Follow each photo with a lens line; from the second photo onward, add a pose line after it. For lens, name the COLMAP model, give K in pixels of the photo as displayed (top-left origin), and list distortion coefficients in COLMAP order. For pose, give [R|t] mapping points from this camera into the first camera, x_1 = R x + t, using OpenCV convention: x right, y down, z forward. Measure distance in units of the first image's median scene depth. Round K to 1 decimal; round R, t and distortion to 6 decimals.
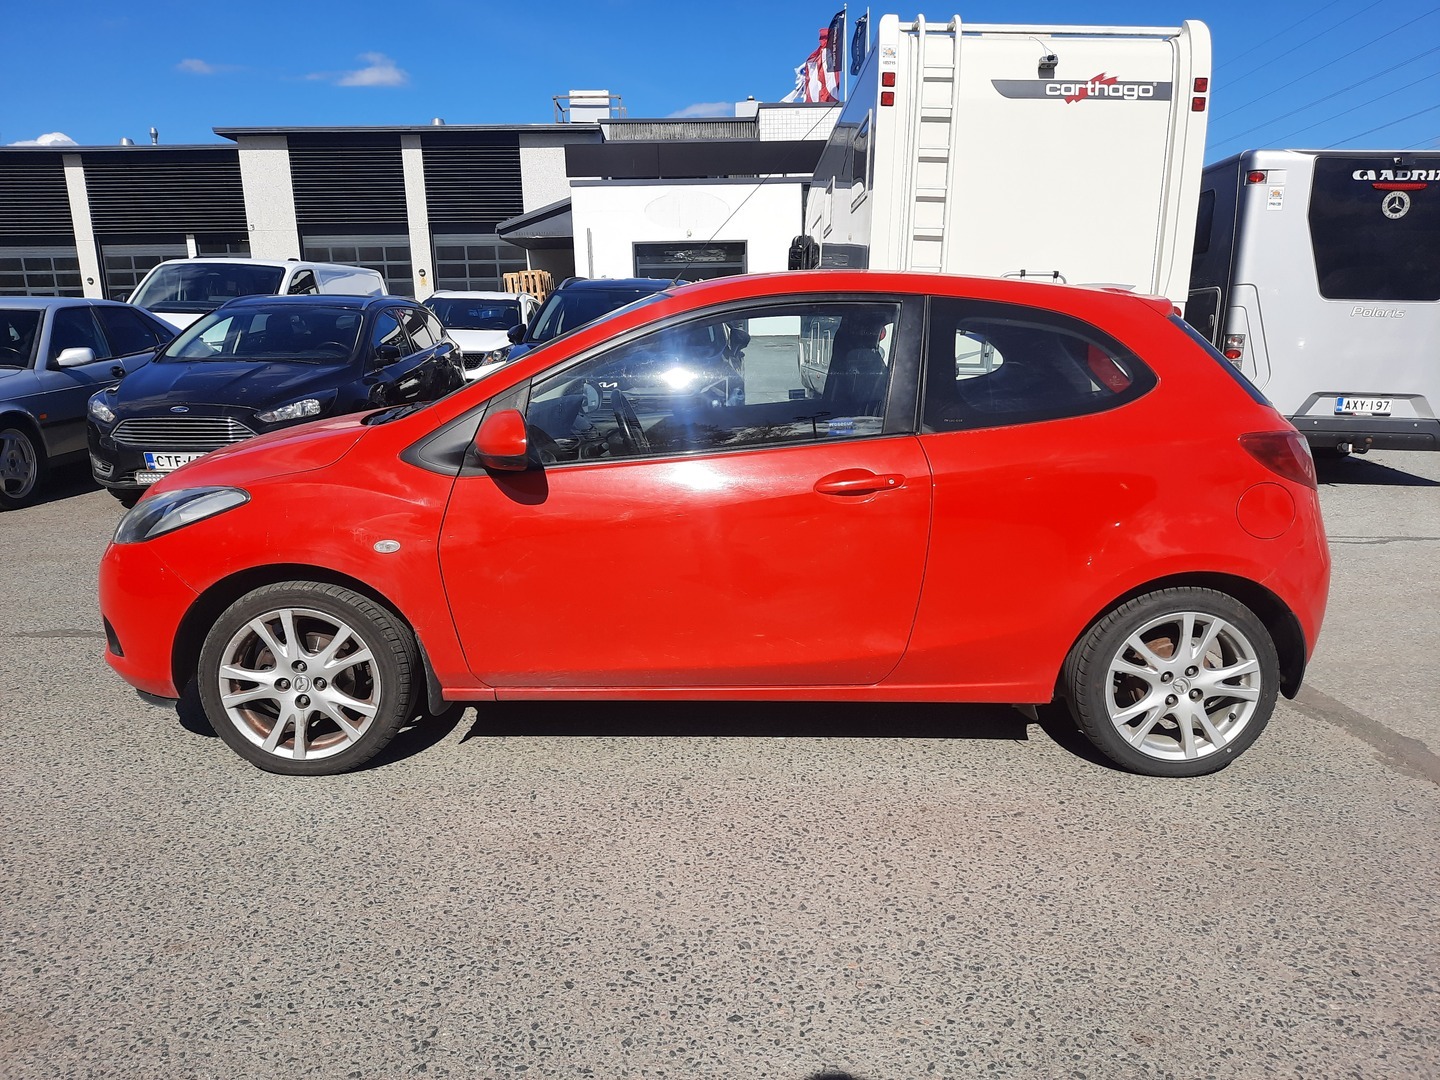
lens RADIAL K [[1052.3, 0, 725.1], [0, 1052.3, 540.0], [0, 0, 1]] dist [0.029150, -0.007573]
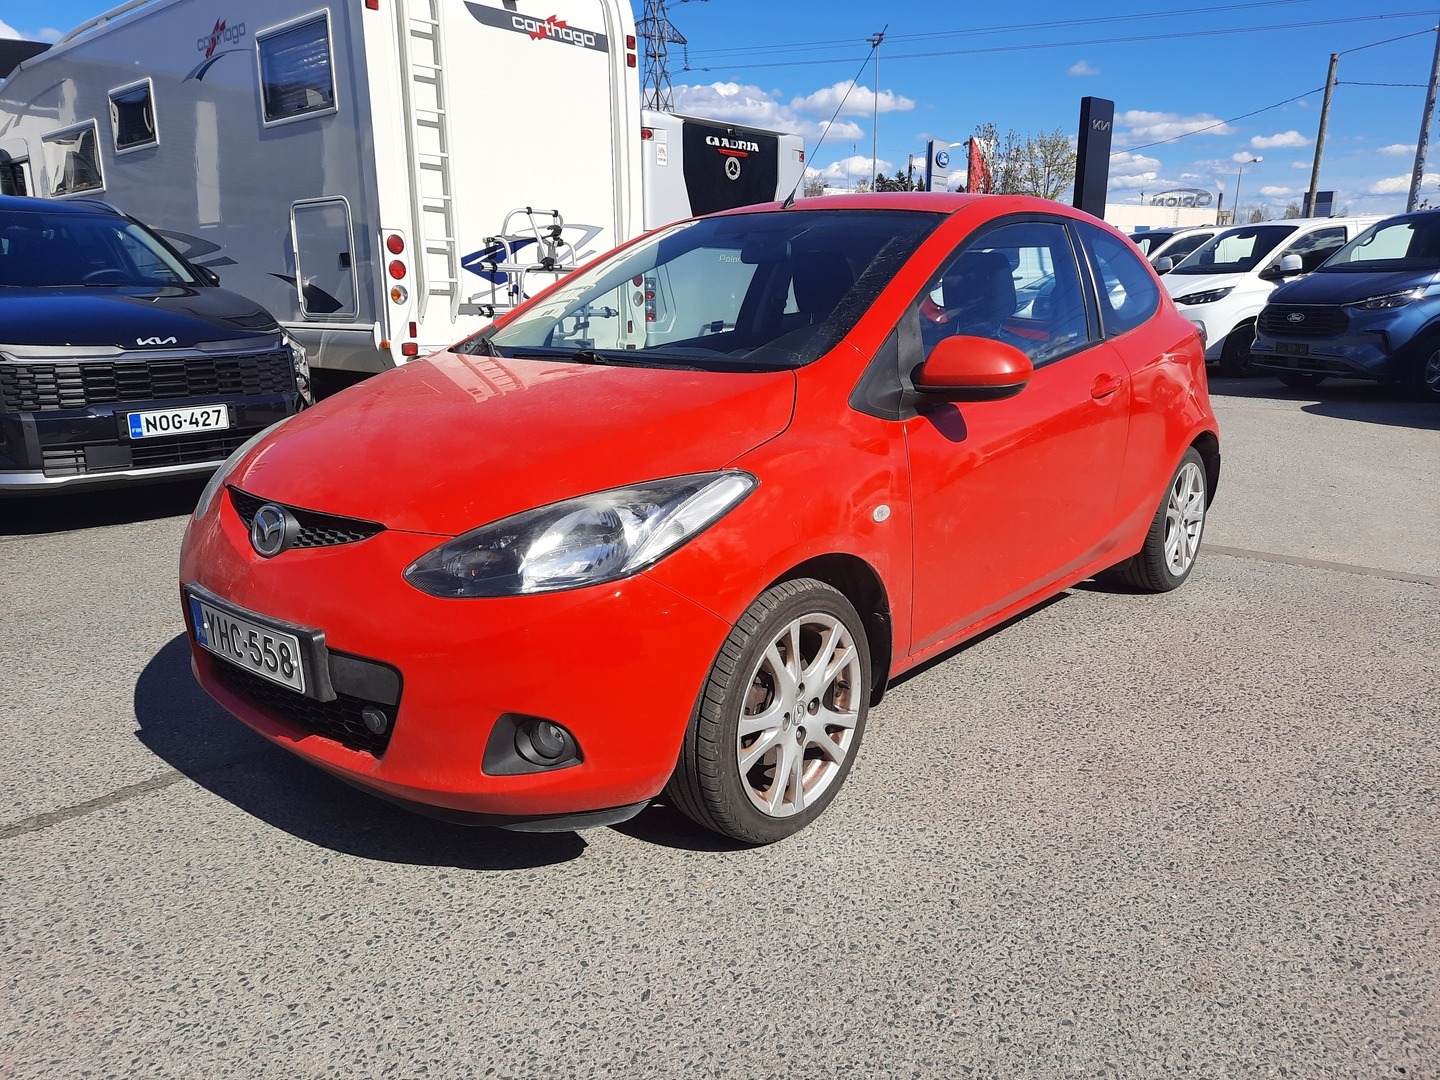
lens RADIAL K [[1052.3, 0, 718.4], [0, 1052.3, 548.0], [0, 0, 1]] dist [0.029150, -0.007573]
pose [[0.668897, -0.190807, 0.718449, -0.372158], [0.153399, 0.981124, 0.117750, -0.030851], [-0.727355, 0.031447, 0.685540, 0.198905]]
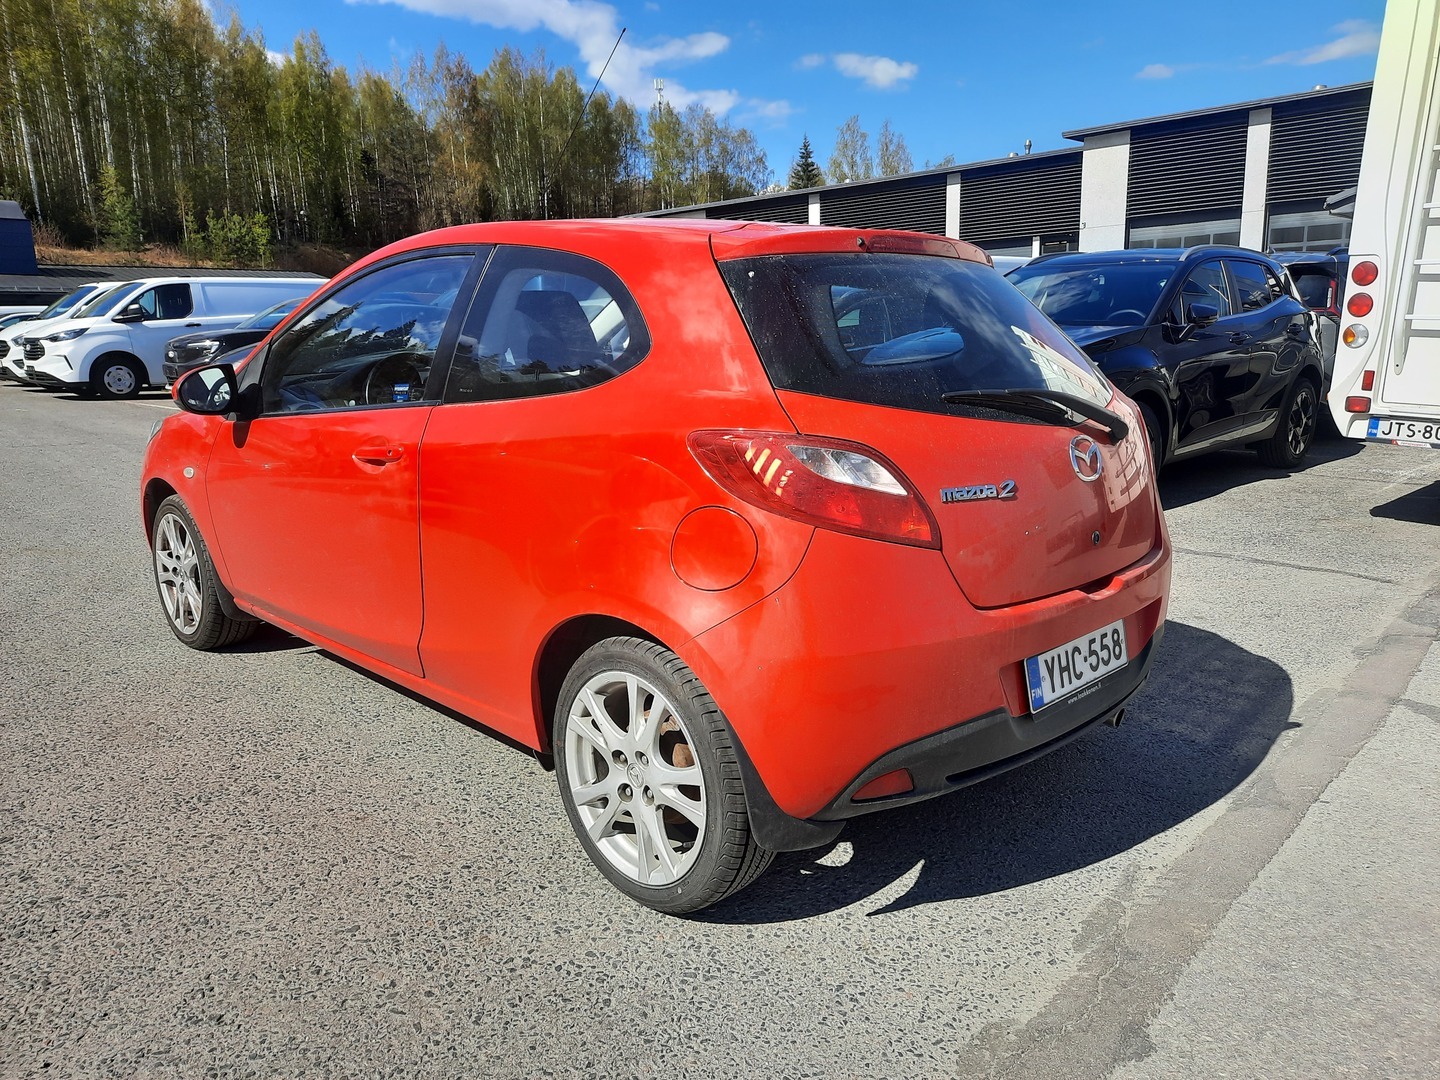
lens RADIAL K [[1052.3, 0, 722.9], [0, 1052.3, 533.1], [0, 0, 1]] dist [0.029150, -0.007573]
pose [[0.702950, 0.132597, -0.698770, 0.368867], [-0.134417, 0.989531, 0.052550, -0.026906], [0.698422, 0.056987, 0.713414, 0.205077]]
